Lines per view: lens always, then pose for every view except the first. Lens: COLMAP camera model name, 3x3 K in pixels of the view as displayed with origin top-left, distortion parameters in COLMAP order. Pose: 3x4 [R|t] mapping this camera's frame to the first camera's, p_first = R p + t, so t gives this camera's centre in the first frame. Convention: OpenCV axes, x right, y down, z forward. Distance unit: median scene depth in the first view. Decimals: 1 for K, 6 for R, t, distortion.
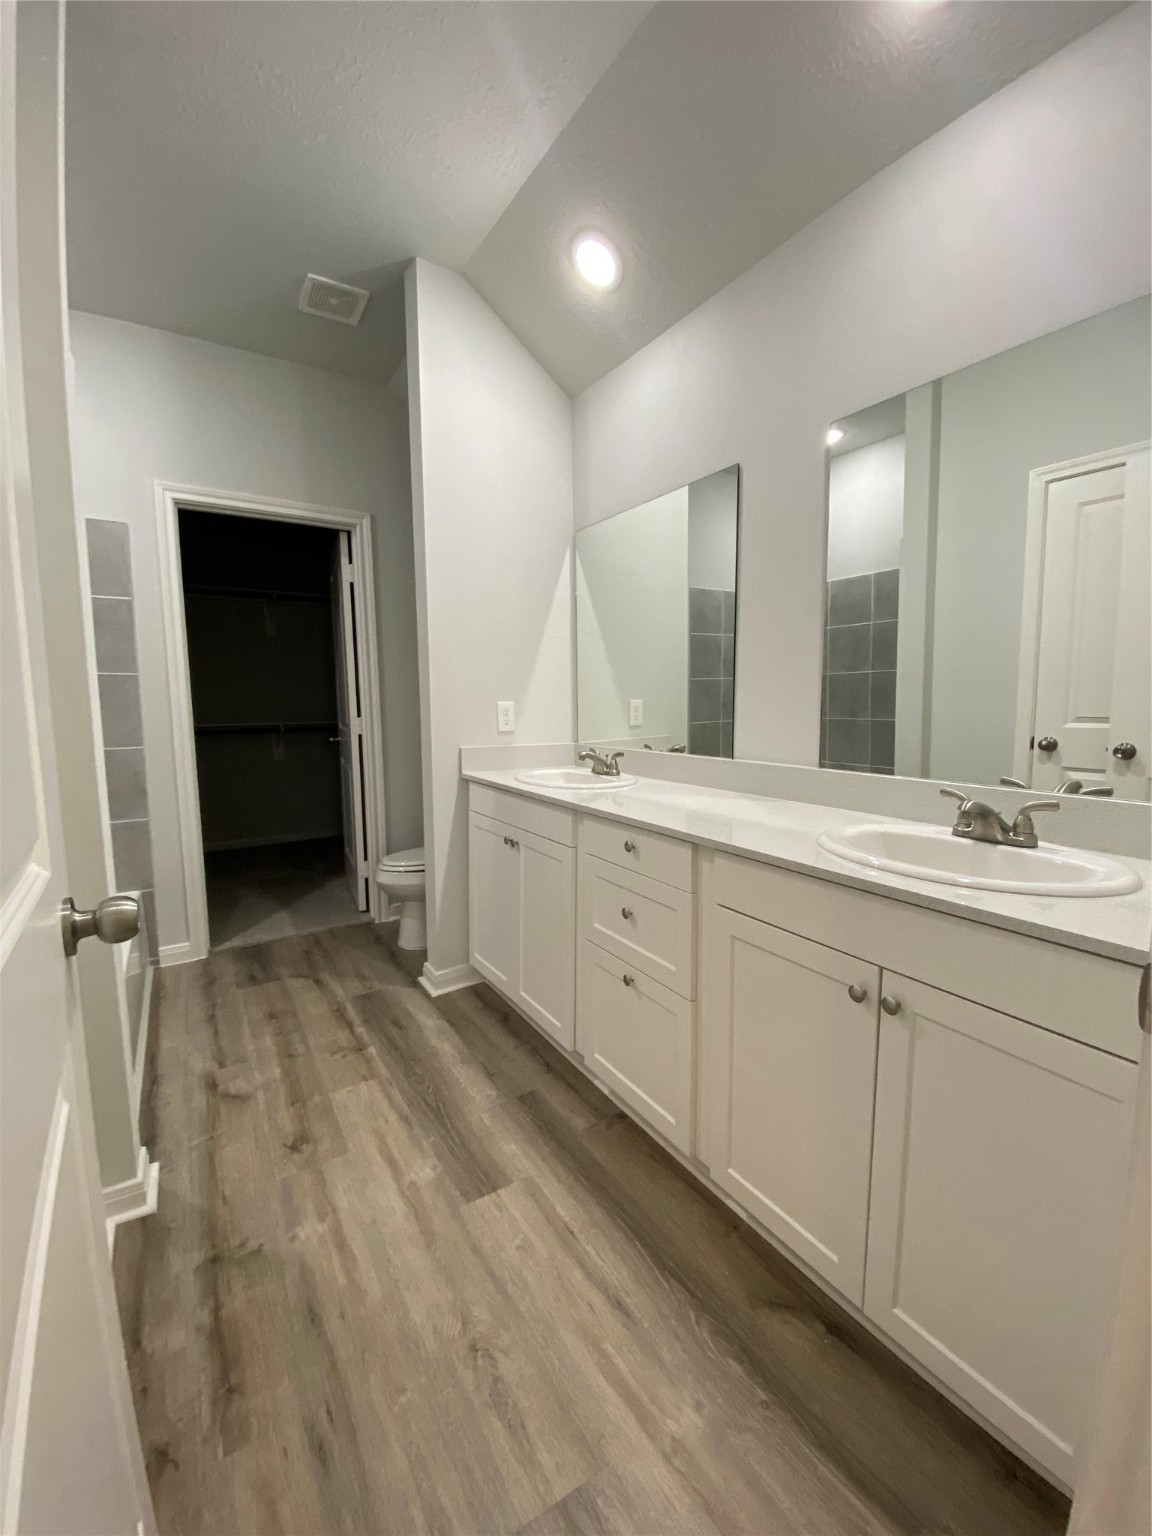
lens RADIAL K [[622.1, 0, 576.0], [0, 622.1, 768.0], [0, 0, 1]] dist [0.012344, -0.017803]
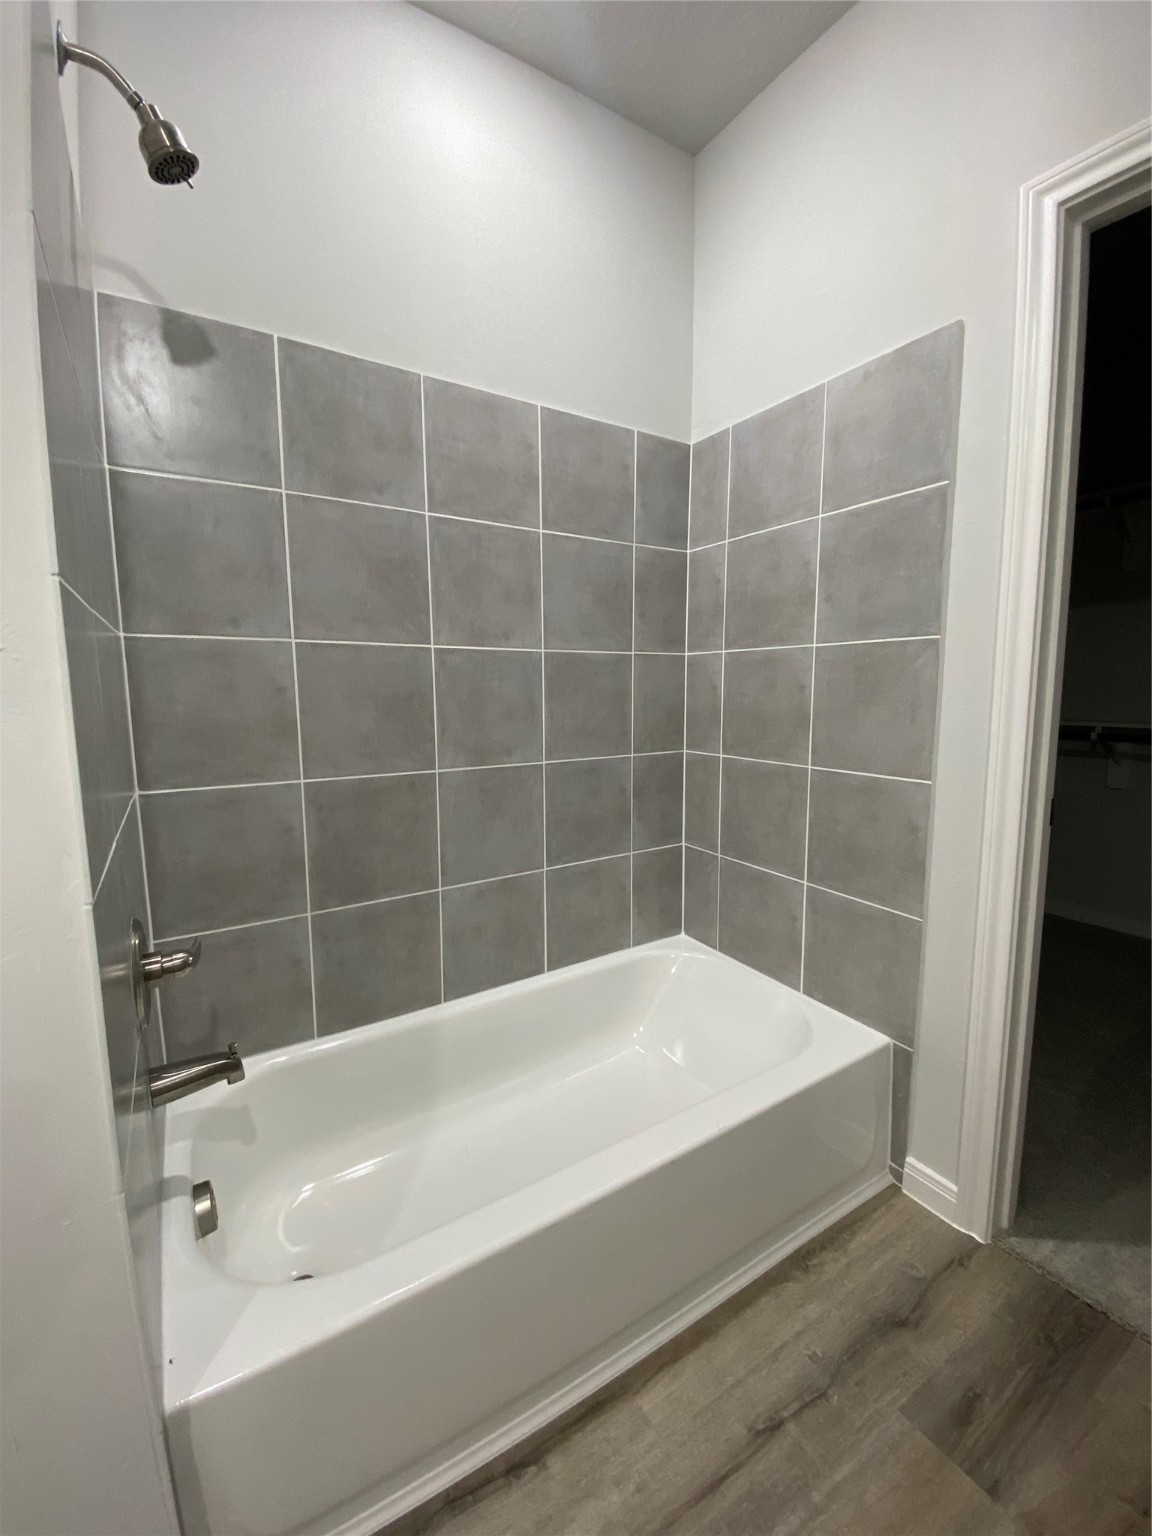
lens RADIAL K [[622.1, 0, 576.0], [0, 622.1, 768.0], [0, 0, 1]] dist [0.012344, -0.017803]
pose [[-0.005096, 0.127261, -0.991856, -0.195764], [-0.108741, 0.985917, 0.127057, -0.079649], [0.994057, 0.108503, 0.008815, 0.721498]]
